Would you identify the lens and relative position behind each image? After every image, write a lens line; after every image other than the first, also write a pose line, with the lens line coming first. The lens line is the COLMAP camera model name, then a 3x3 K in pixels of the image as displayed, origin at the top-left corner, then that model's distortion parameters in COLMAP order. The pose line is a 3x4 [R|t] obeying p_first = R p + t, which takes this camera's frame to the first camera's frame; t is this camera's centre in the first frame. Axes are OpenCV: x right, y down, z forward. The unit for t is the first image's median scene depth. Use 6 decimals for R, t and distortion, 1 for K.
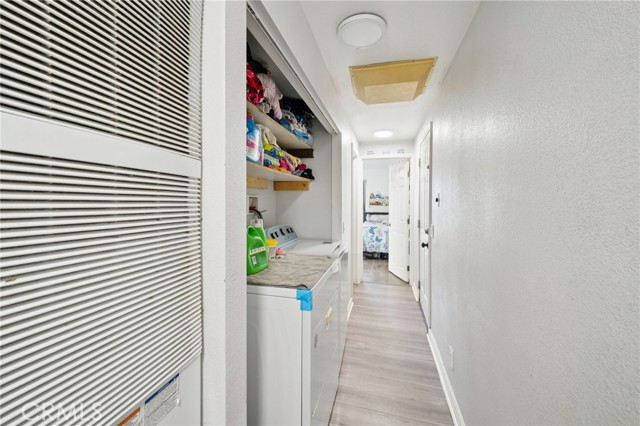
lens RADIAL K [[254.5, 0, 316.3], [0, 254.5, 209.8], [0, 0, 1]] dist [0.000911, 0.000044]
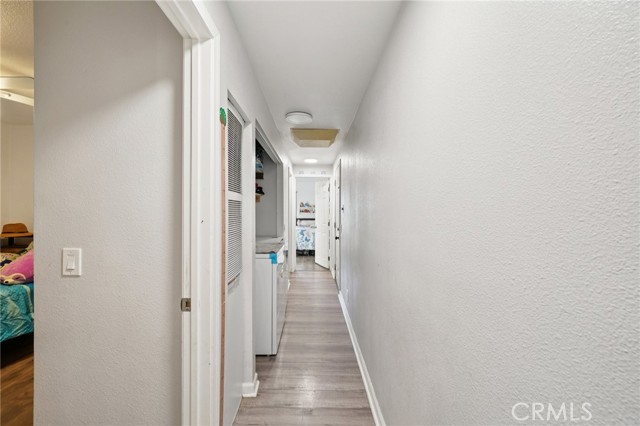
lens RADIAL K [[254.5, 0, 316.3], [0, 254.5, 209.8], [0, 0, 1]] dist [0.000911, 0.000044]
pose [[0.961642, 0.002687, 0.274295, -0.083388], [0.005134, 0.999601, -0.027792, 0.006532], [-0.274260, 0.028134, 0.961244, -0.320295]]
